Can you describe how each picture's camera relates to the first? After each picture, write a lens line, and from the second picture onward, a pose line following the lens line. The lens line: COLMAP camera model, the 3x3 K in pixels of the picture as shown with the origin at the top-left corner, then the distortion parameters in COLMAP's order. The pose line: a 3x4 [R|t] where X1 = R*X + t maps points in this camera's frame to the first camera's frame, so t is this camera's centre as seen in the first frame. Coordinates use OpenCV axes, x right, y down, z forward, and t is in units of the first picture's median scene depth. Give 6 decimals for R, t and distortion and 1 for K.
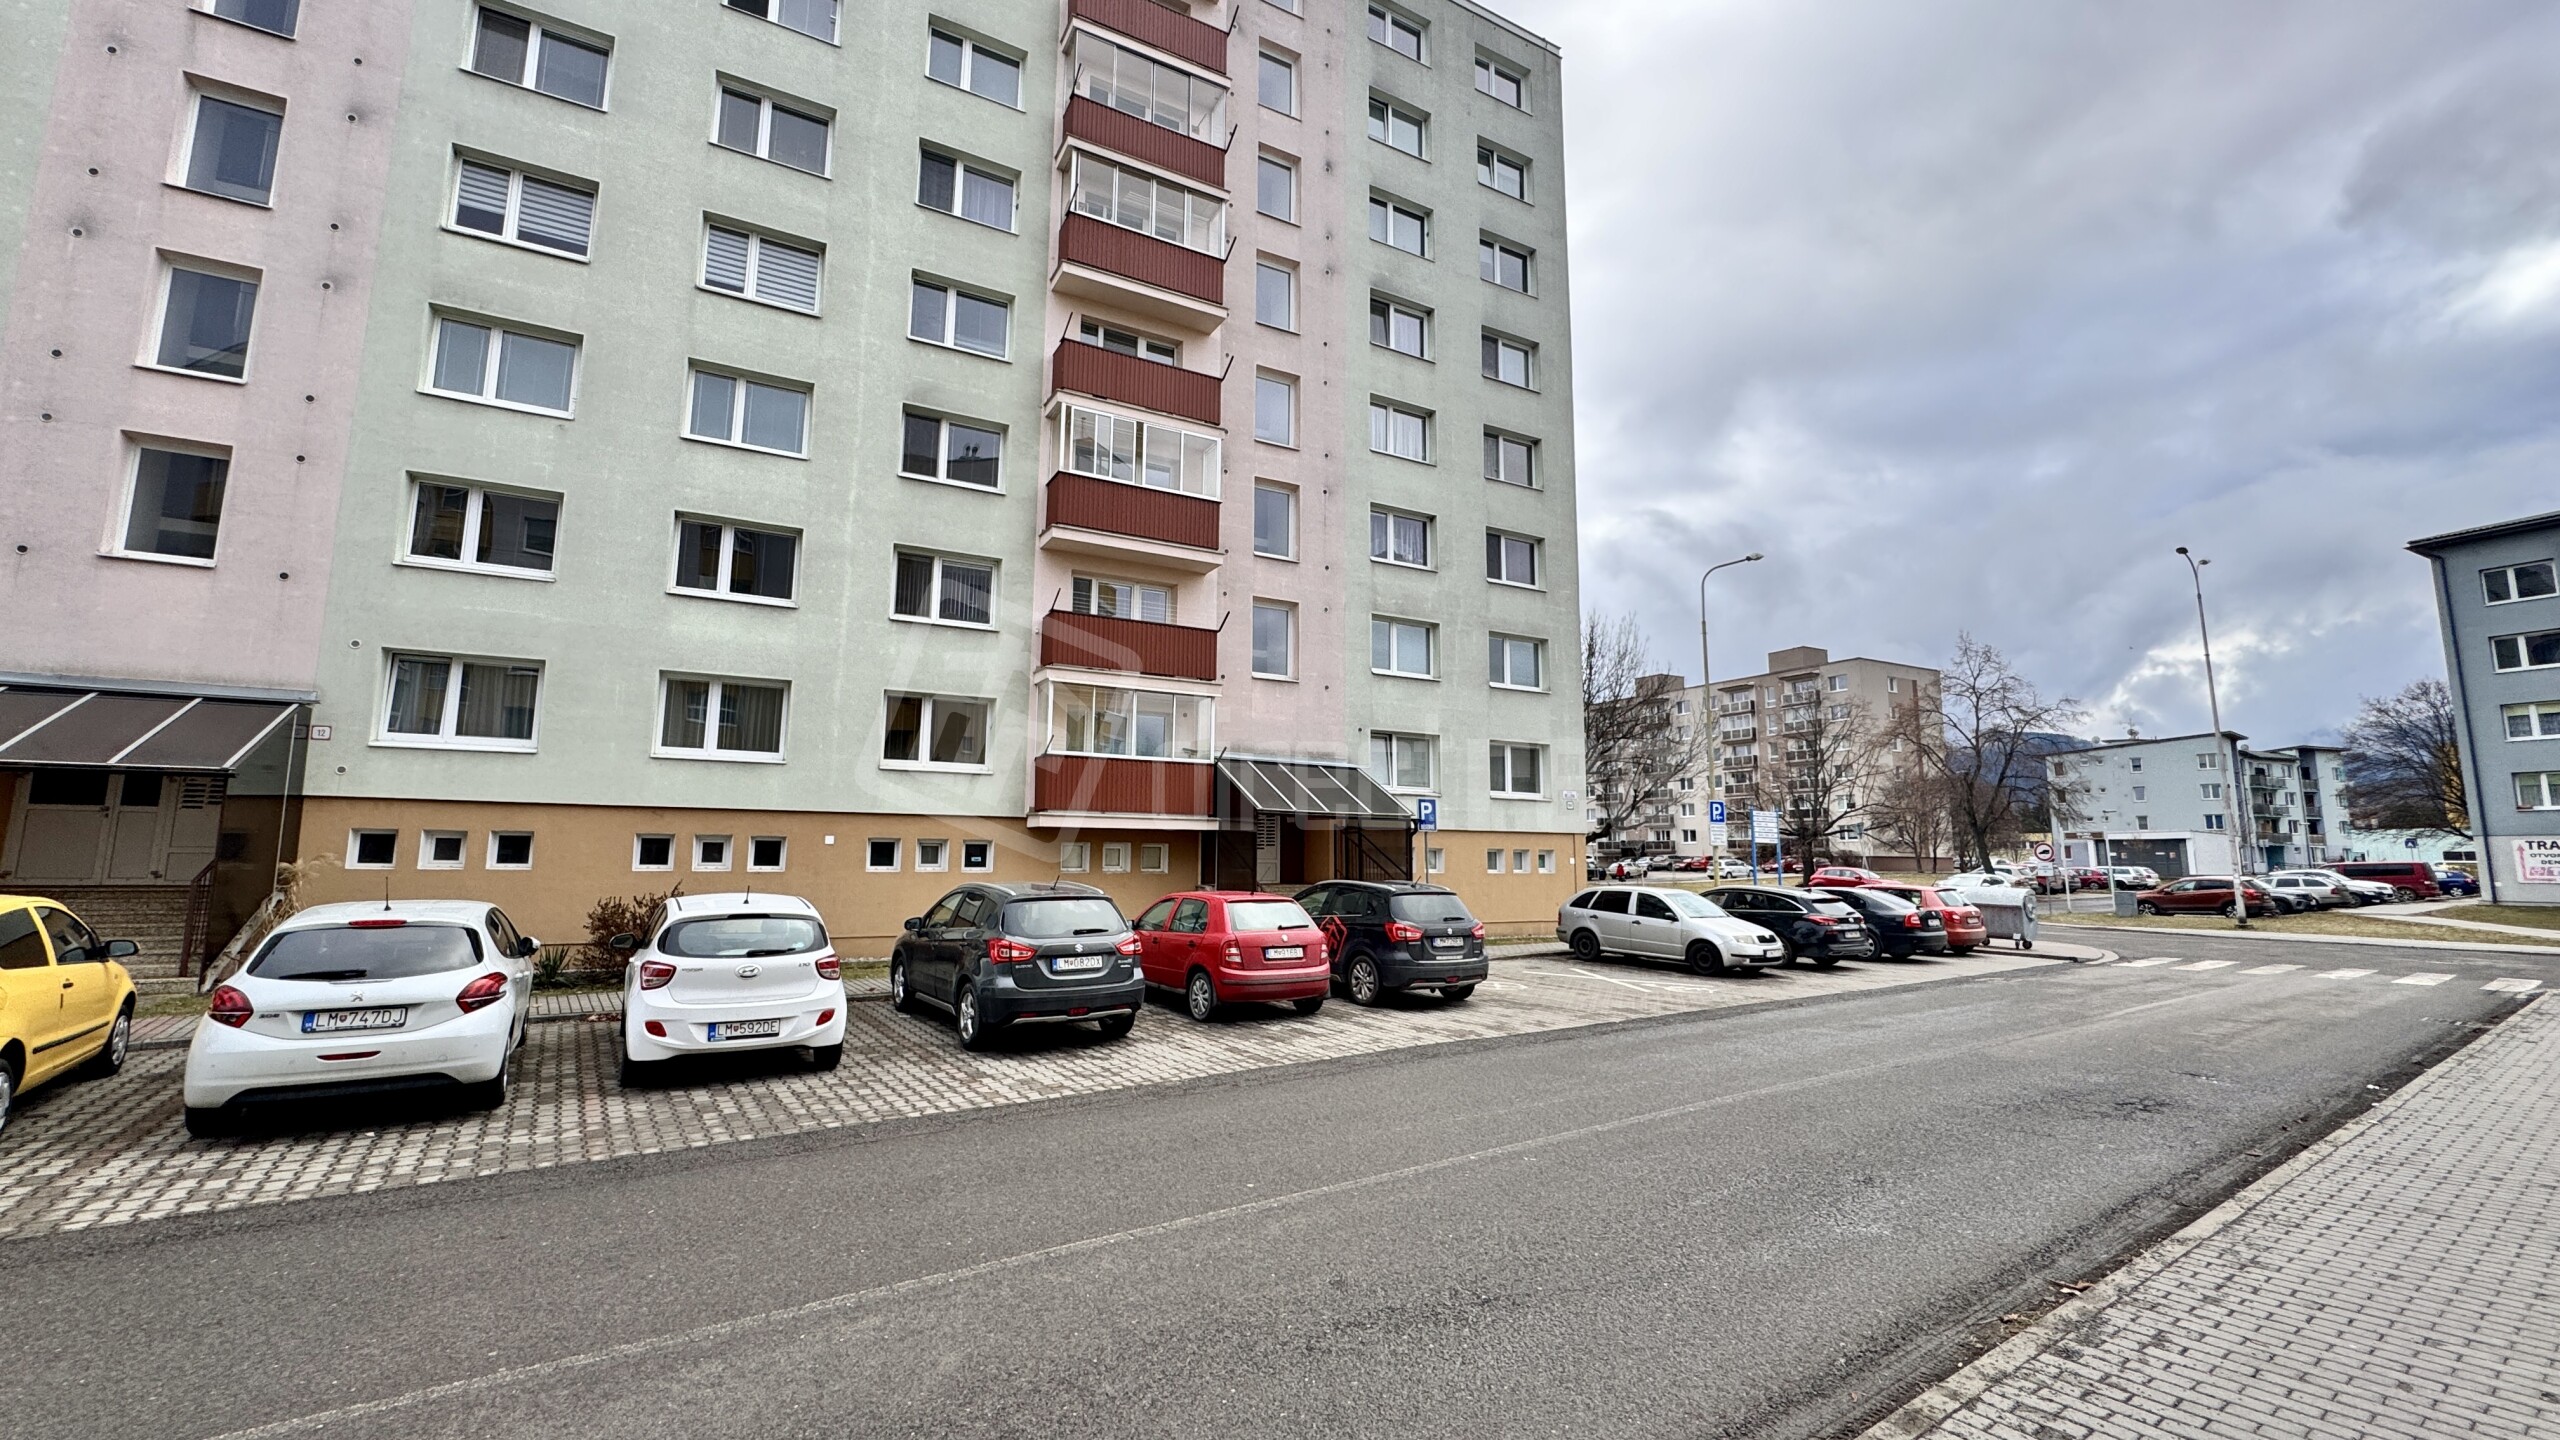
lens RADIAL K [[1024.6, 0, 1277.8], [0, 1024.6, 720.0], [0, 0, 1]] dist [-0.001420, 0.000080]
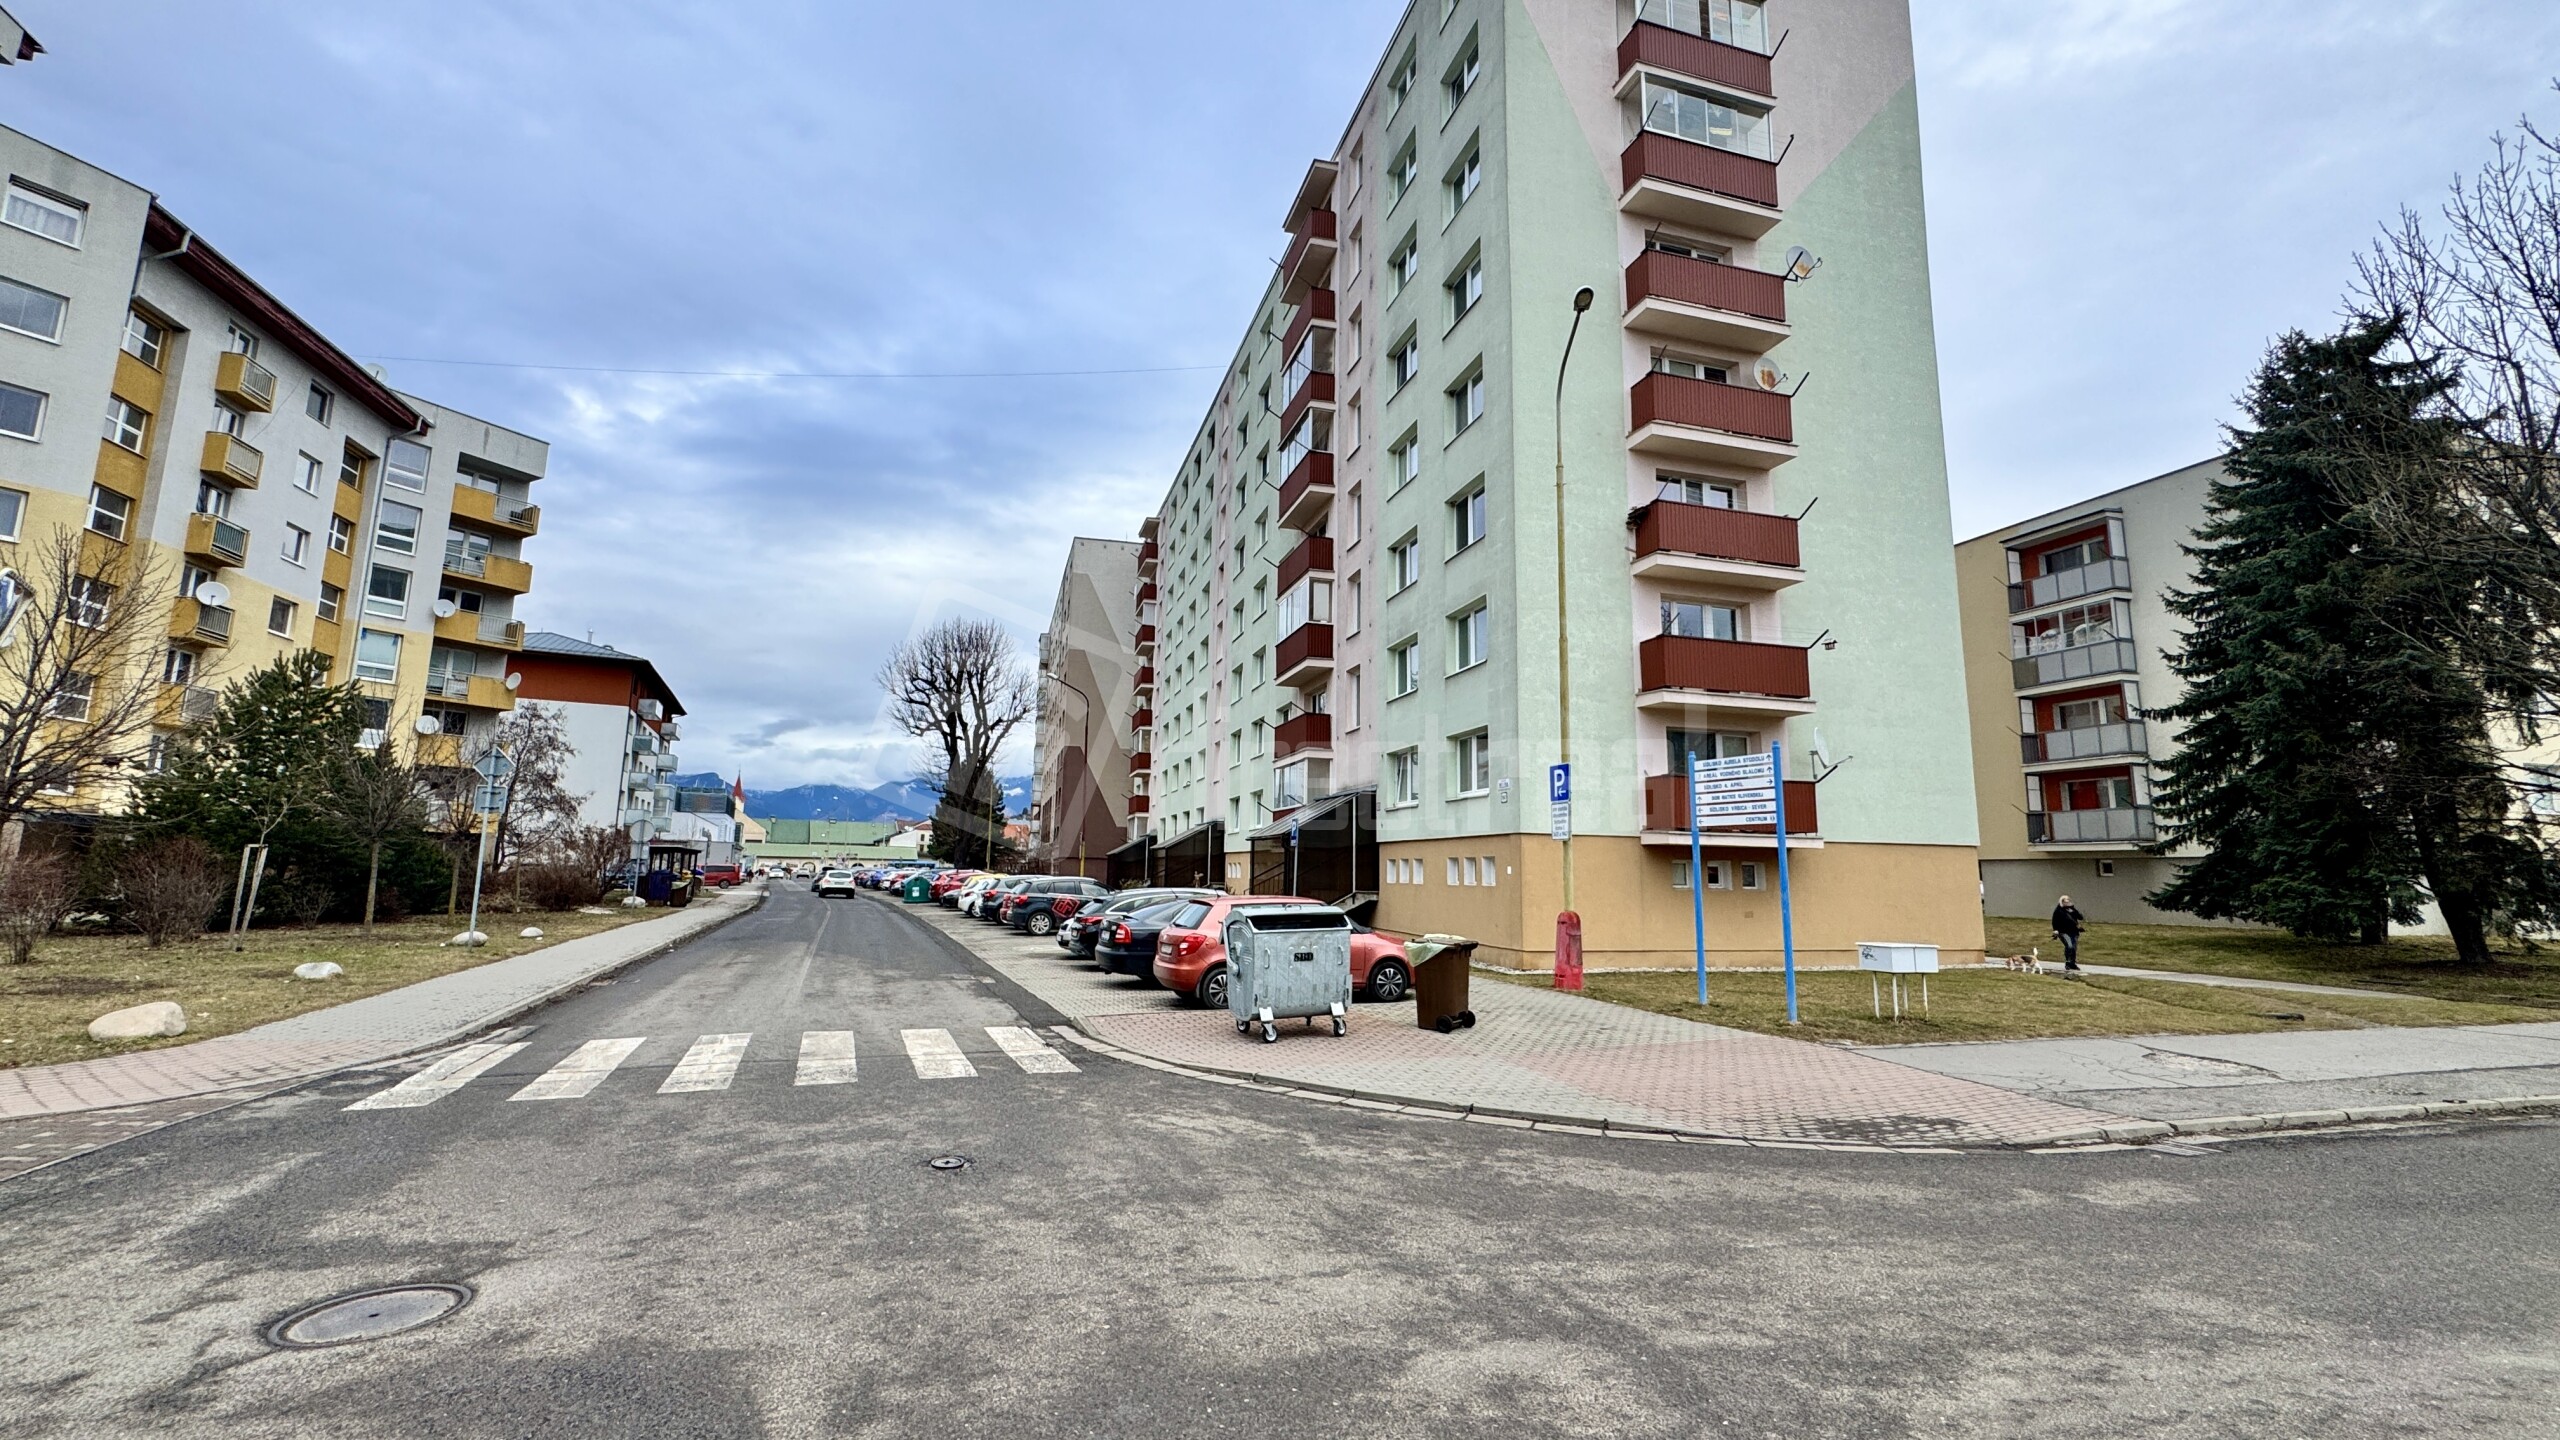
lens RADIAL K [[1024.6, 0, 1277.8], [0, 1024.6, 720.0], [0, 0, 1]] dist [-0.001420, 0.000080]
pose [[-0.232984, -0.152932, -0.960380, 1.279476], [0.111629, 0.976824, -0.182631, 0.174226], [0.966053, -0.149756, -0.210513, 1.204886]]
